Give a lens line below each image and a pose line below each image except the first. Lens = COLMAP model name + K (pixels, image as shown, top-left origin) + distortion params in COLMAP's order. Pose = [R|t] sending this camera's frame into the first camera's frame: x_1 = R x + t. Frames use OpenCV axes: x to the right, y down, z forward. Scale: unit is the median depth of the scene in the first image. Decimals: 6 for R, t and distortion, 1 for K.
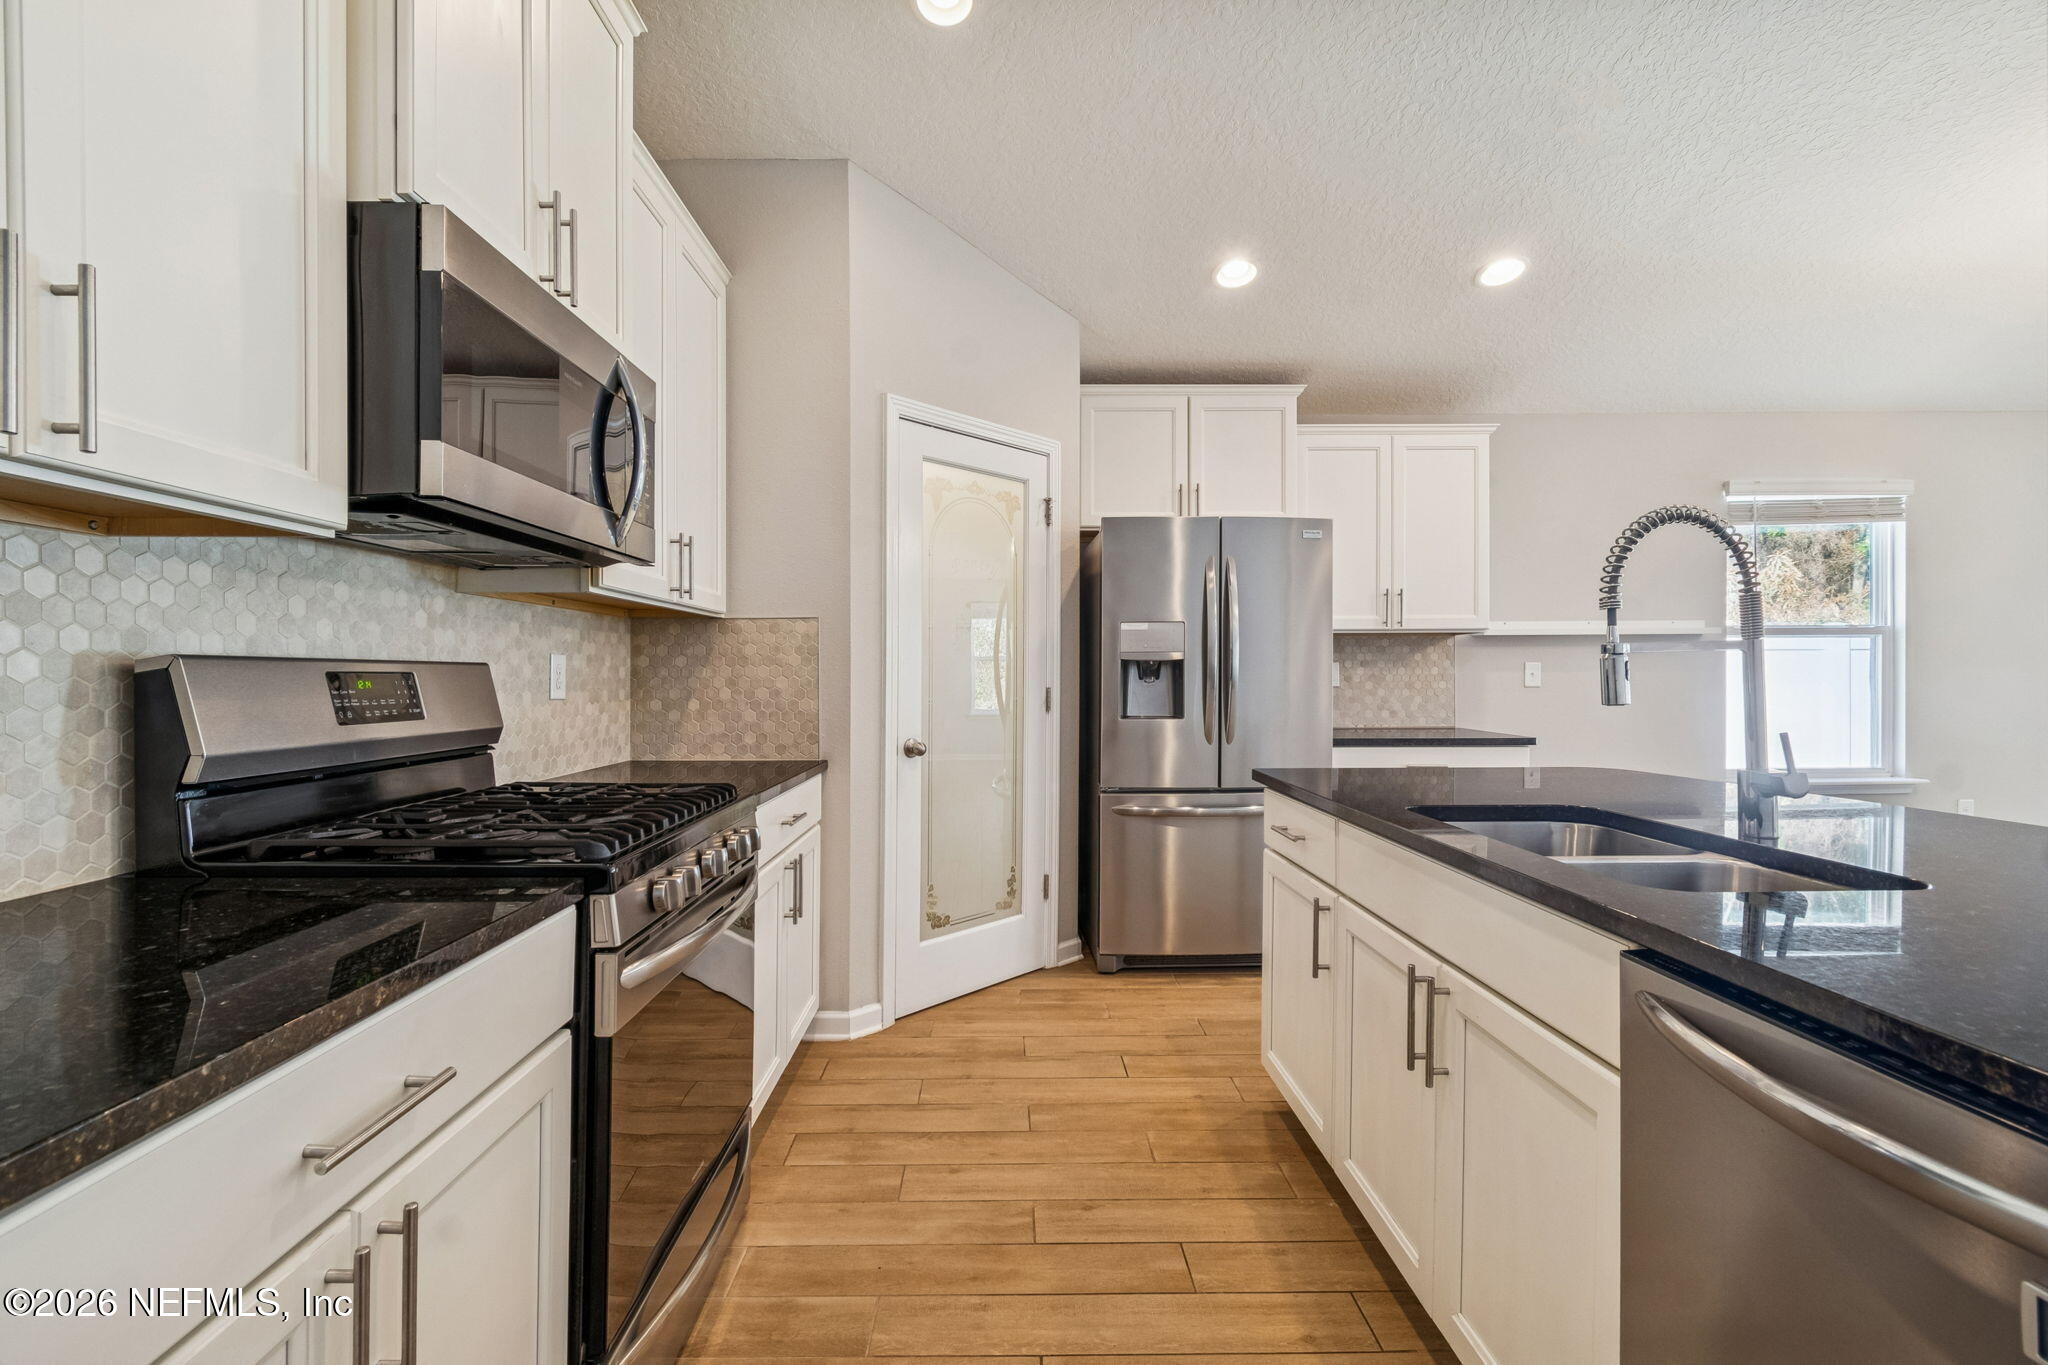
lens RADIAL K [[905.6, 0, 1009.3], [0, 905.6, 679.7], [0, 0, 1]] dist [0.001613, -0.000296]
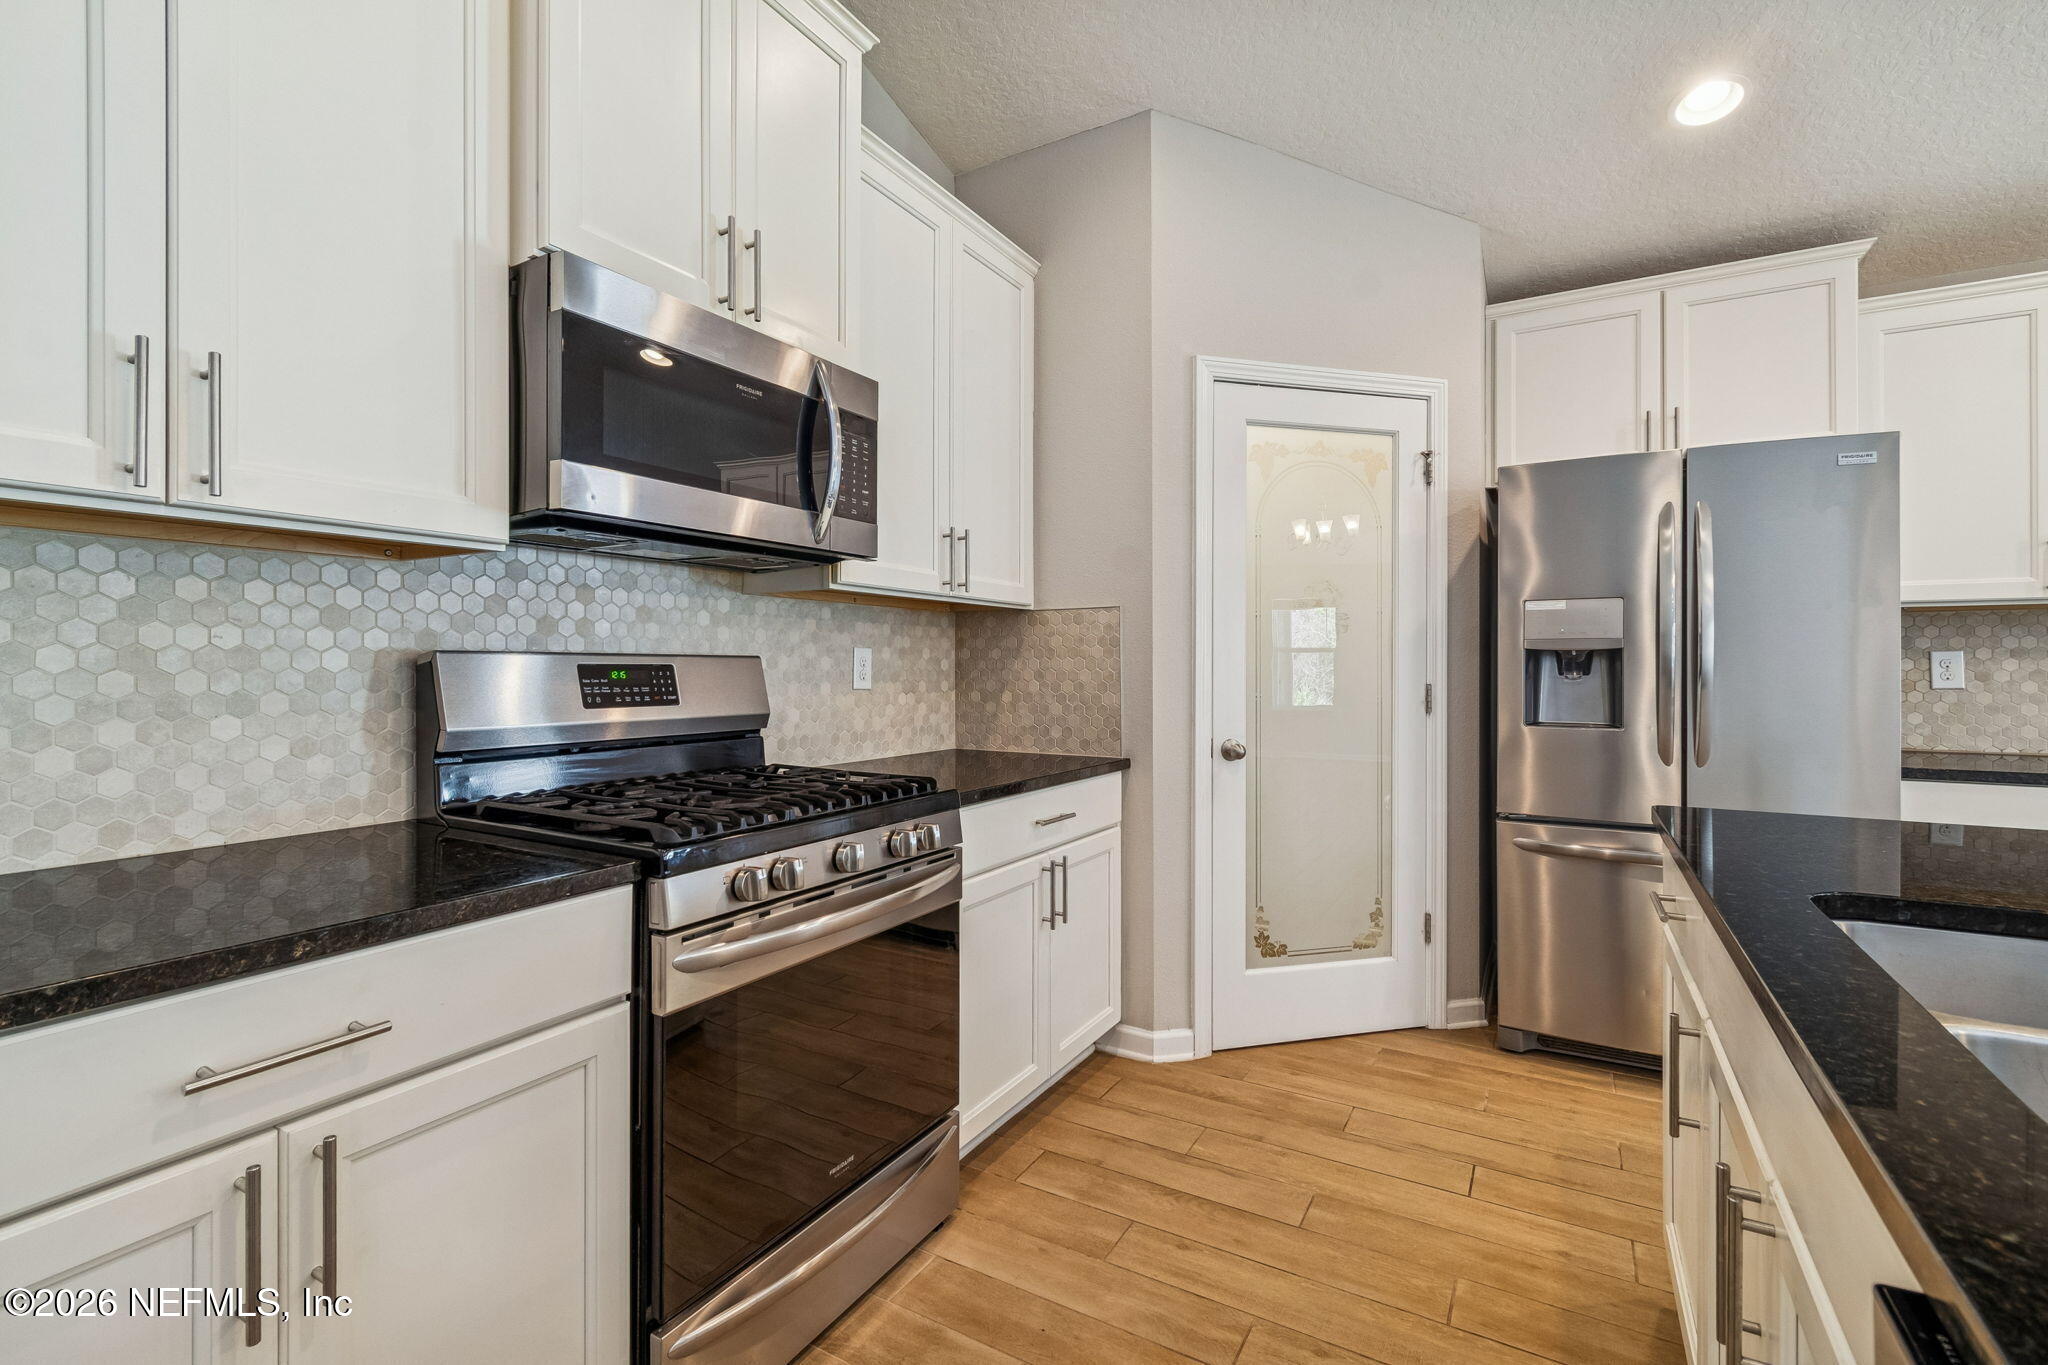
lens RADIAL K [[909.4, 0, 1019.4], [0, 909.4, 670.6], [0, 0, 1]] dist [0.001882, -0.000028]
pose [[0.855340, 0.005728, -0.518036, 0.189971], [-0.006297, 0.999980, 0.000659, -0.002185], [0.518029, 0.002699, 0.855359, 0.137605]]
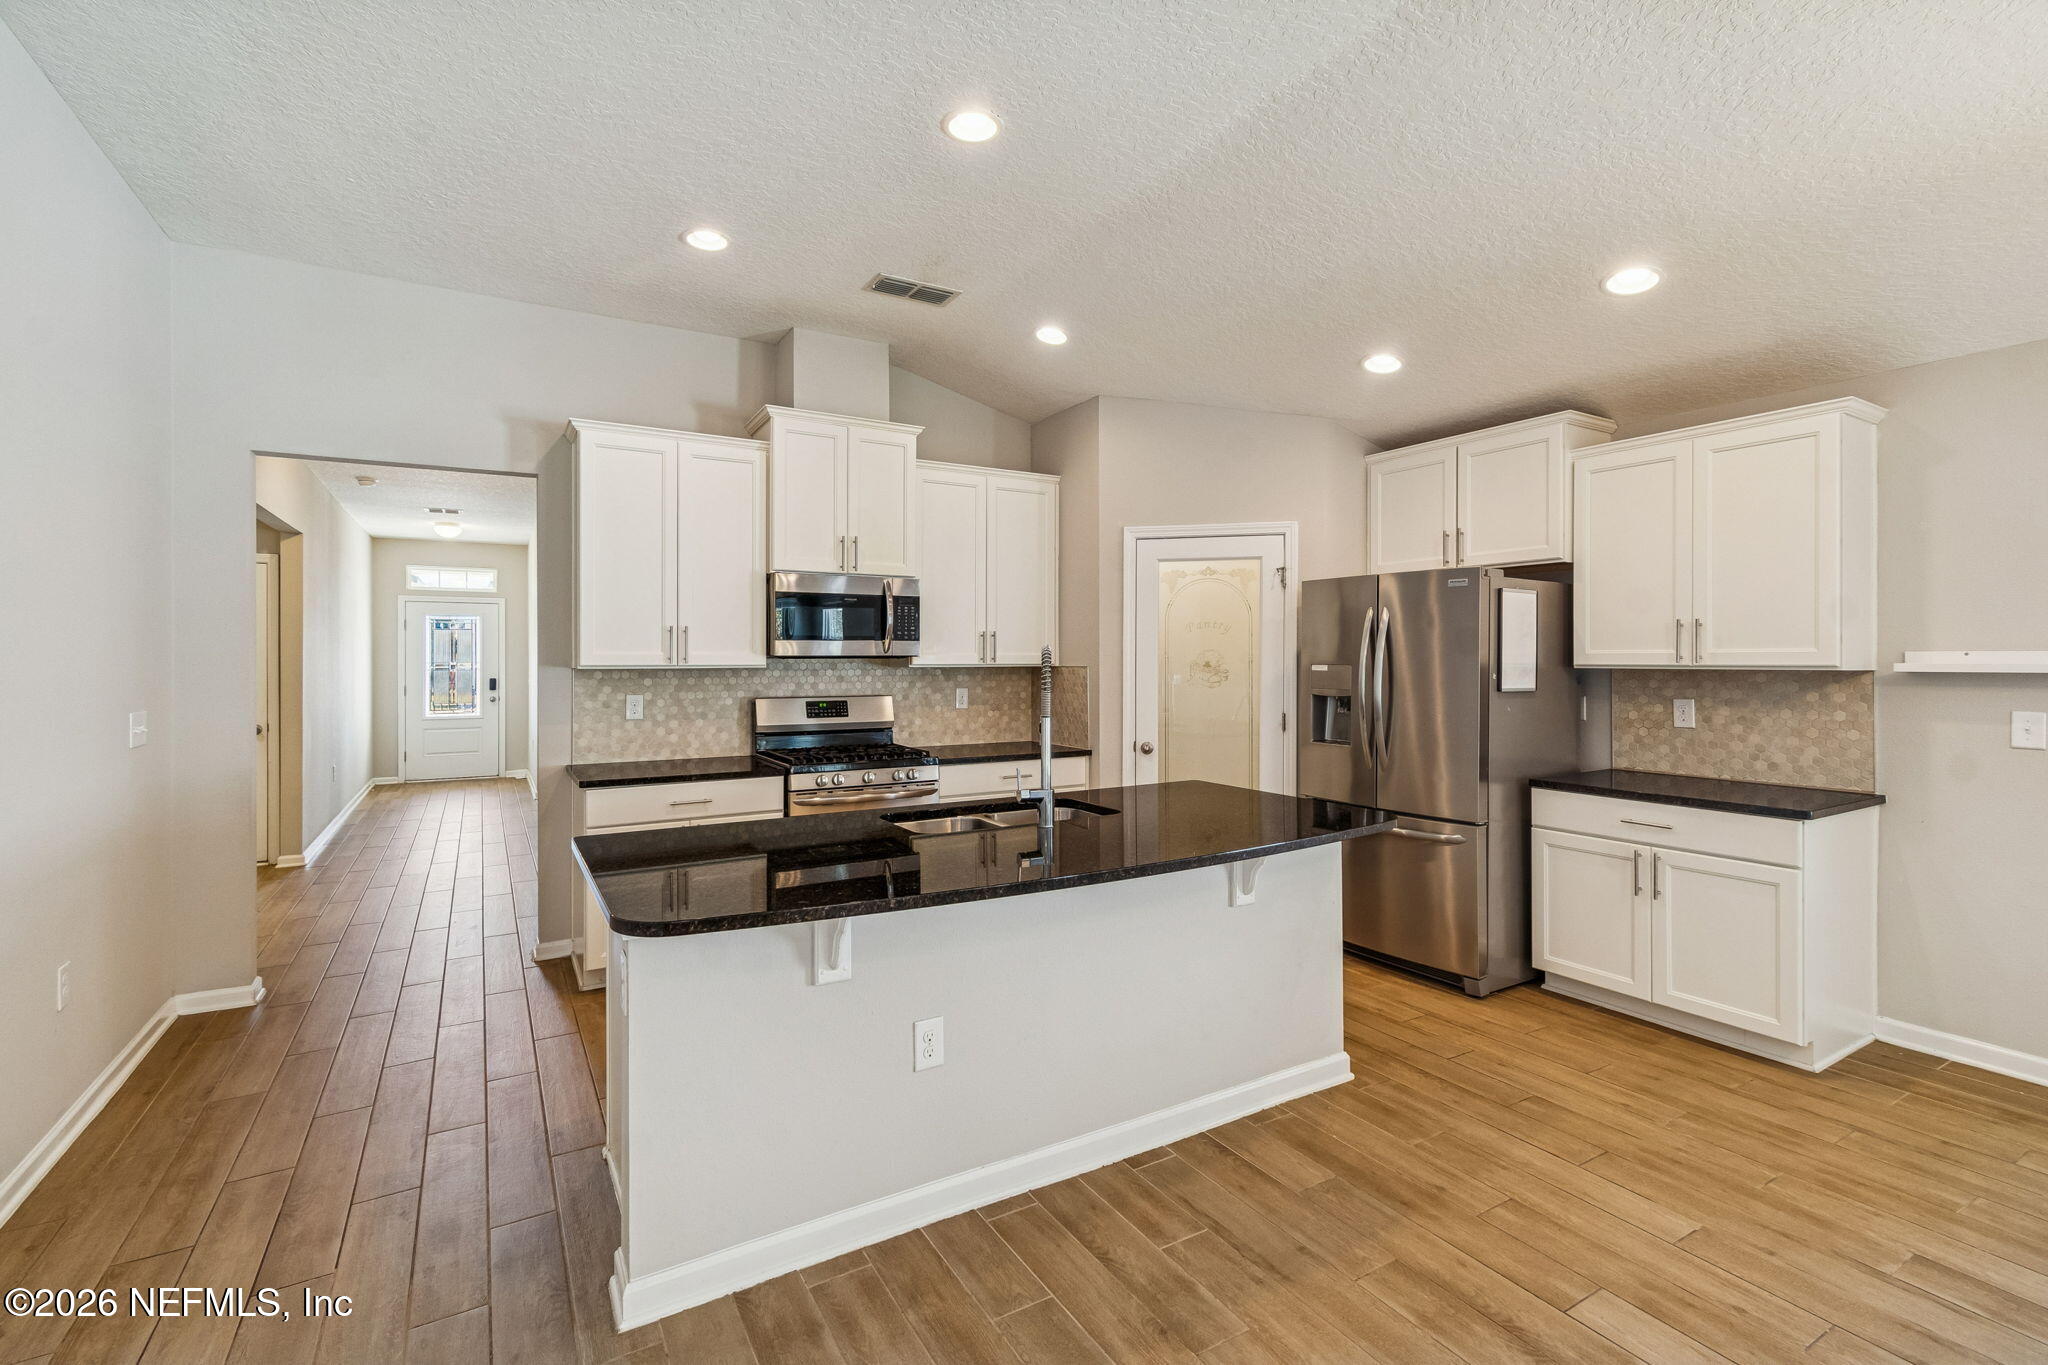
lens RADIAL K [[909.4, 0, 1019.4], [0, 909.4, 670.6], [0, 0, 1]] dist [0.001882, -0.000028]
pose [[0.500618, 0.014868, -0.865541, 1.219047], [-0.006460, 0.999889, 0.013439, -0.083843], [0.865644, -0.001137, 0.500658, 0.022938]]
